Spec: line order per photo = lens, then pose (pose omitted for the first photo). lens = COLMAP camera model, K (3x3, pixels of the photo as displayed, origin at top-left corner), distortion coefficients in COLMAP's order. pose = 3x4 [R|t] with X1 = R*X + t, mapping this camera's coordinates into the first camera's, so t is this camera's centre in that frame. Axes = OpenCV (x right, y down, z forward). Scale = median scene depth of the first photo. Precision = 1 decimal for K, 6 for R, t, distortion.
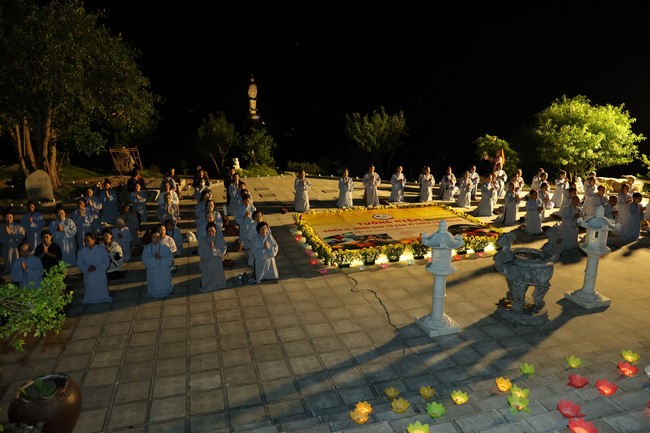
lens RADIAL K [[445.2, 0, 323.1], [0, 445.2, 215.9], [0, 0, 1]] dist [-0.085878, 0.062245]
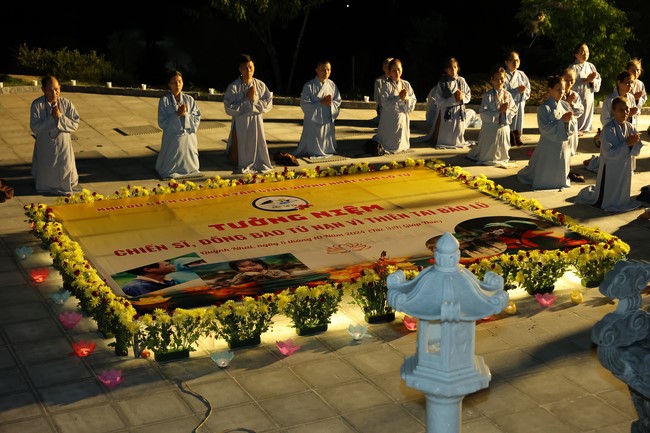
lens RADIAL K [[1122.5, 0, 323.7], [0, 1122.5, 216.4], [0, 0, 1]] dist [0.188037, 0.000000]
pose [[0.985742, -0.040463, 0.163329, 0.017384], [0.034866, 0.998707, 0.036992, -0.019709], [-0.164615, -0.030770, 0.985878, 0.077321]]
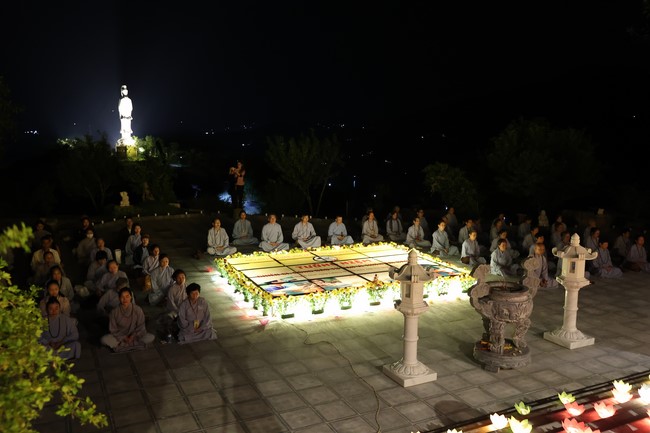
lens RADIAL K [[577.4, 0, 325.2], [0, 577.4, 215.9], [0, 0, 1]] dist [-0.007179, 0.009504]
pose [[0.984071, -0.010534, 0.177465, -0.054024], [0.027206, 0.995408, -0.091778, 0.020484], [-0.175683, 0.095144, 0.979838, -0.057428]]
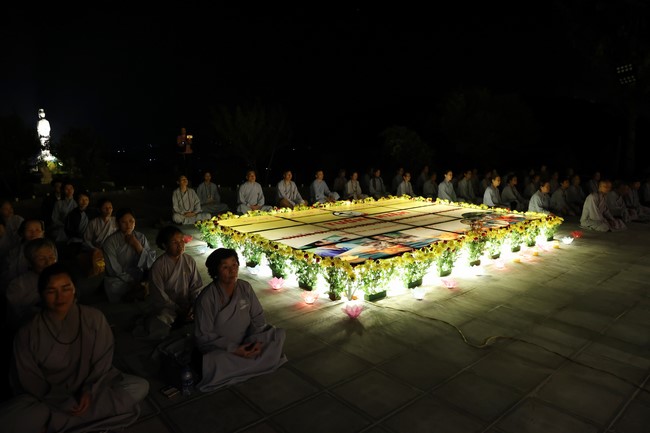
lens RADIAL K [[445.2, 0, 338.3], [0, 445.2, 213.4], [0, 0, 1]] dist [-0.085878, 0.062245]
pose [[0.905451, -0.067571, 0.419039, -0.133718], [0.104847, 0.992259, -0.066547, 0.039604], [-0.411299, 0.104190, 0.905526, 0.441985]]
